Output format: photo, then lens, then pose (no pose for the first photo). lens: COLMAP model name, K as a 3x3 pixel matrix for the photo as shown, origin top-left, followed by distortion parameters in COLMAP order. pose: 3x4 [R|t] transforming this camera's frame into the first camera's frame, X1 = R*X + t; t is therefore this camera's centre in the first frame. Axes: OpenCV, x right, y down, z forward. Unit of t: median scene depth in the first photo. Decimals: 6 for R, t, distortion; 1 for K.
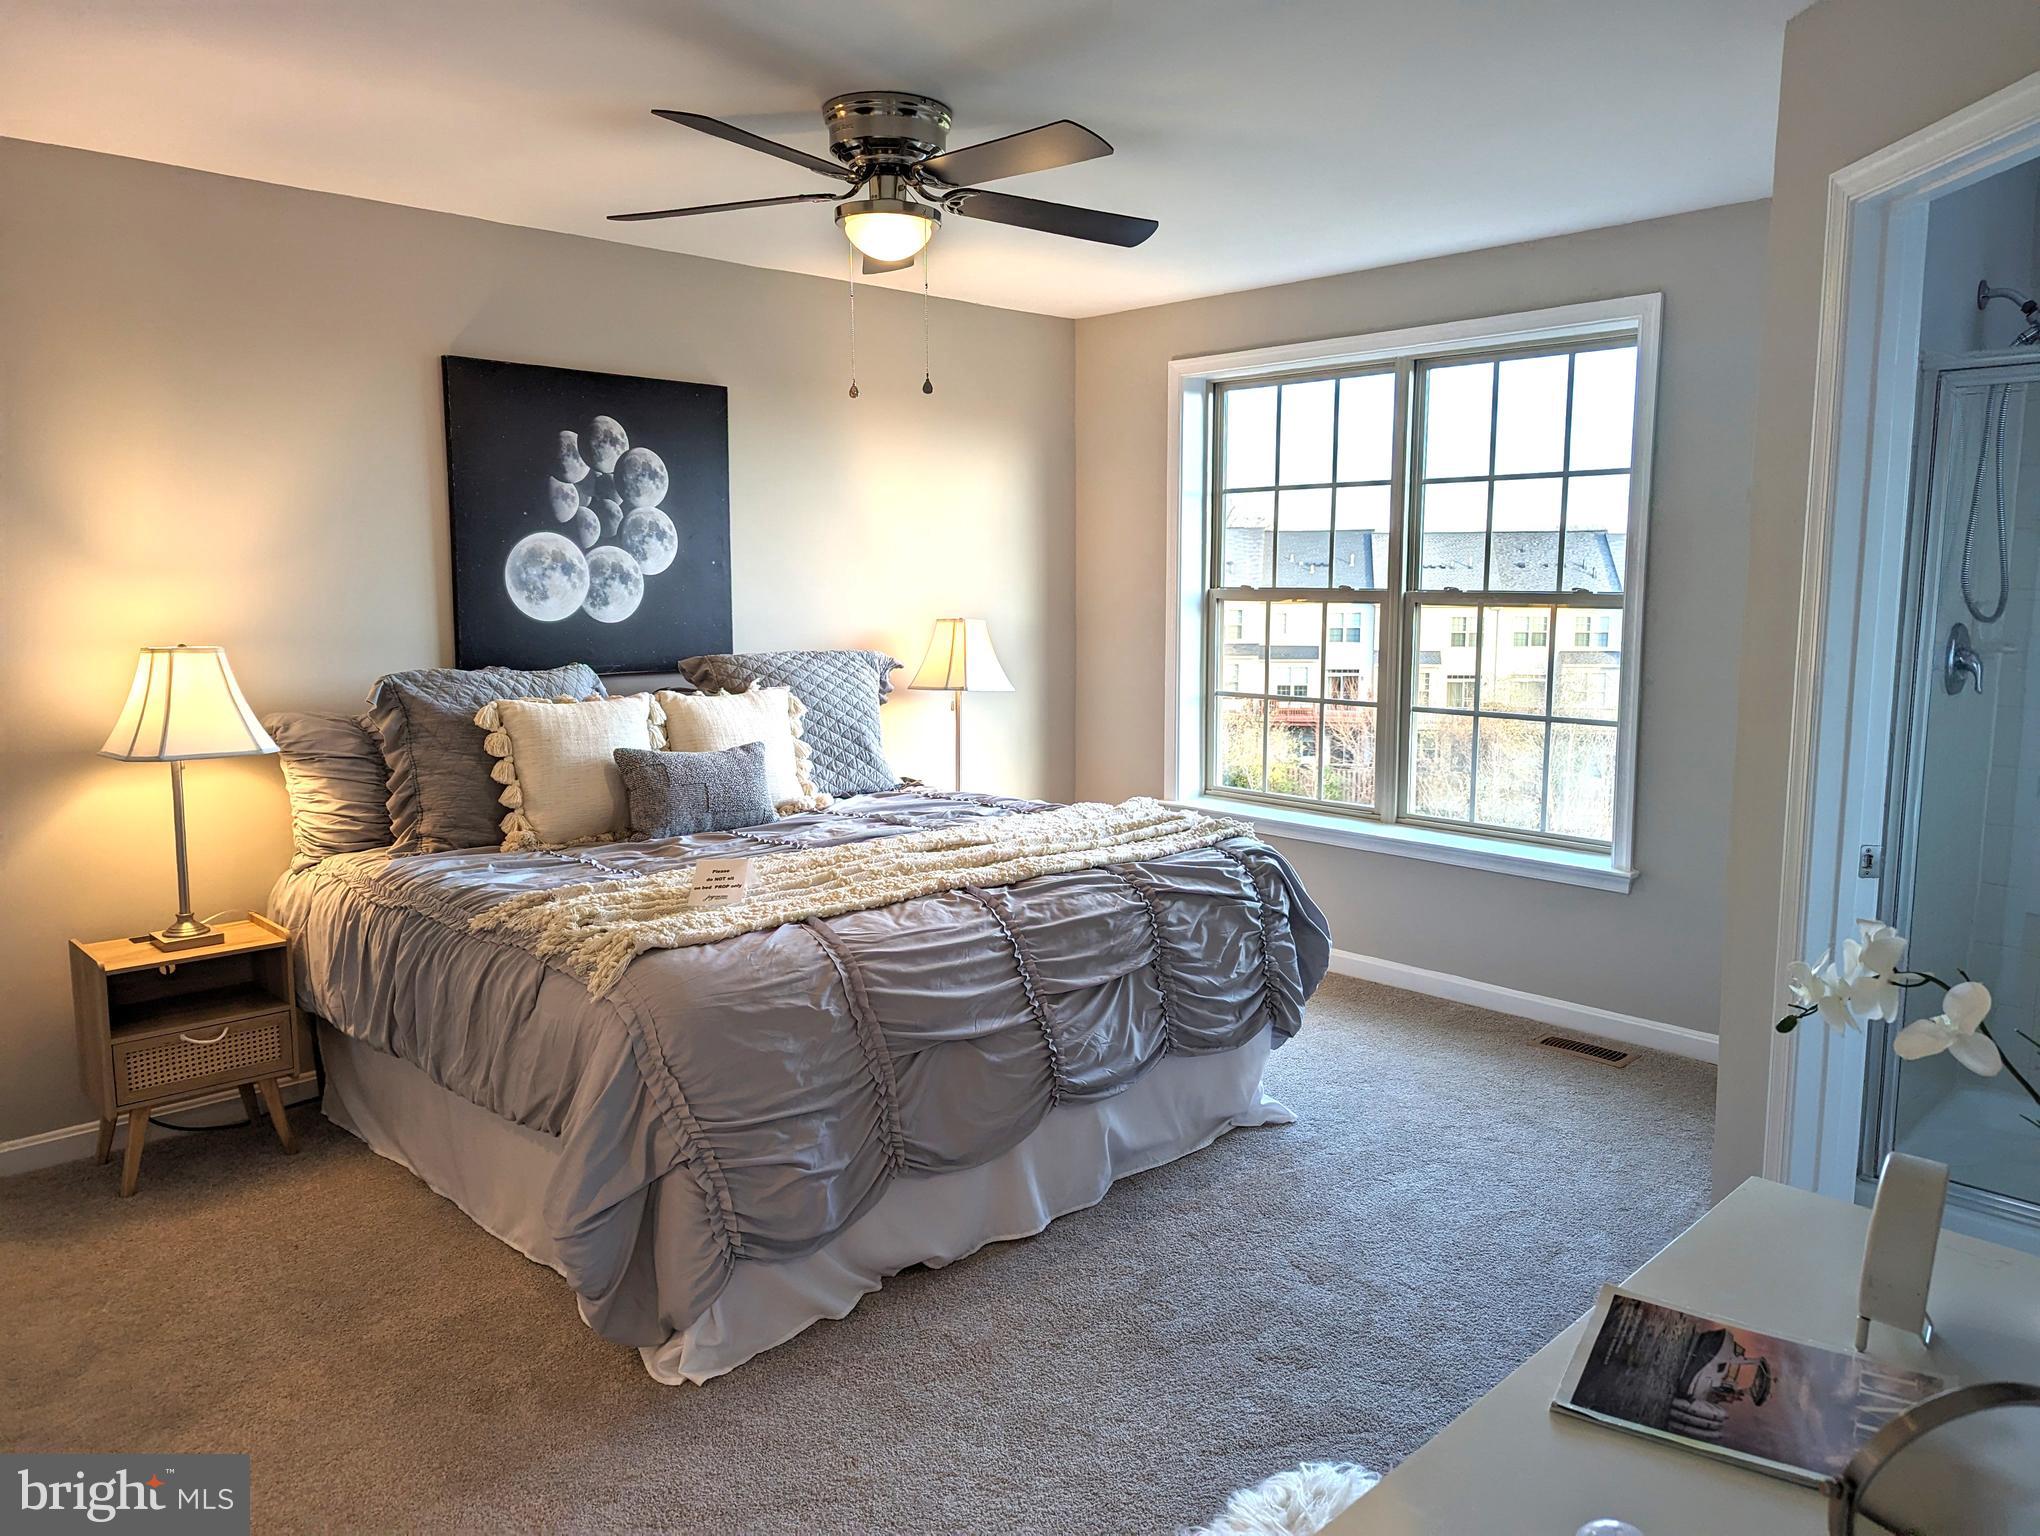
lens RADIAL K [[1431.5, 0, 1016.1], [0, 1431.5, 723.6], [0, 0, 1]] dist [0.062551, -0.062835]
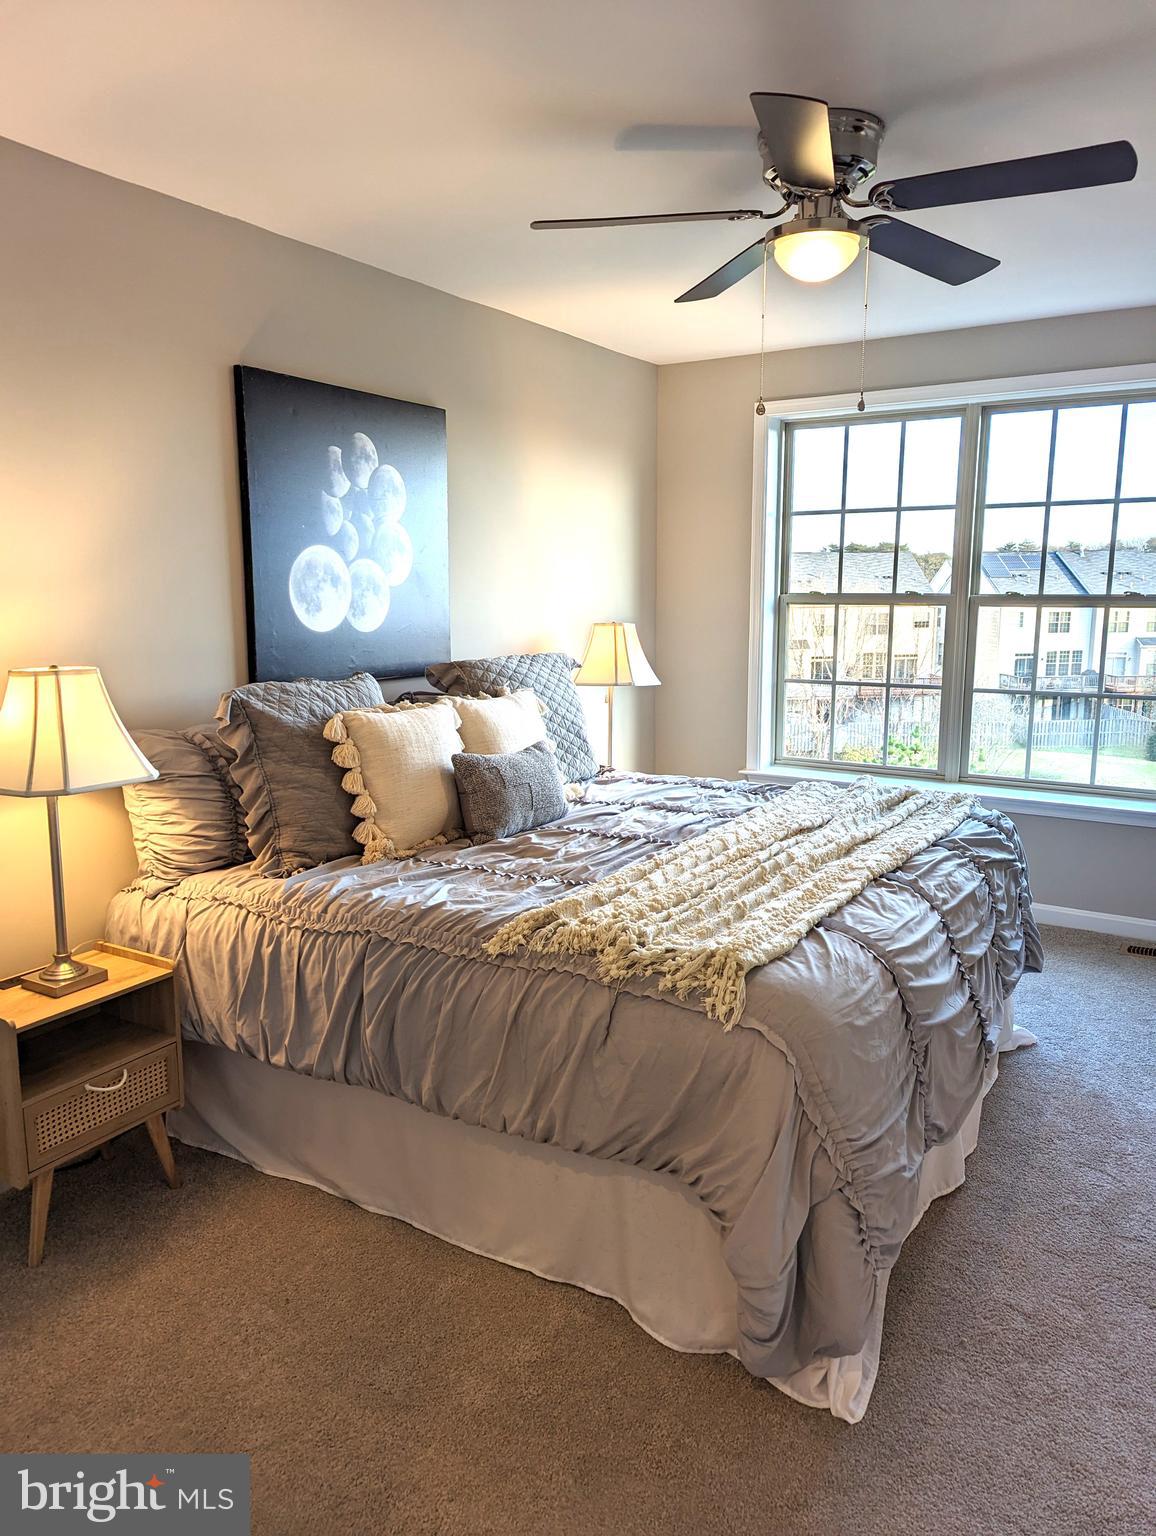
lens RADIAL K [[1079.2, 0, 578.9], [0, 1079.2, 738.1], [0, 0, 1]] dist [0.059561, -0.048540]
pose [[0.968684, -0.039479, 0.245138, -0.341079], [0.029655, 0.998607, 0.043638, -0.023195], [-0.246519, -0.035002, 0.968506, 0.197449]]
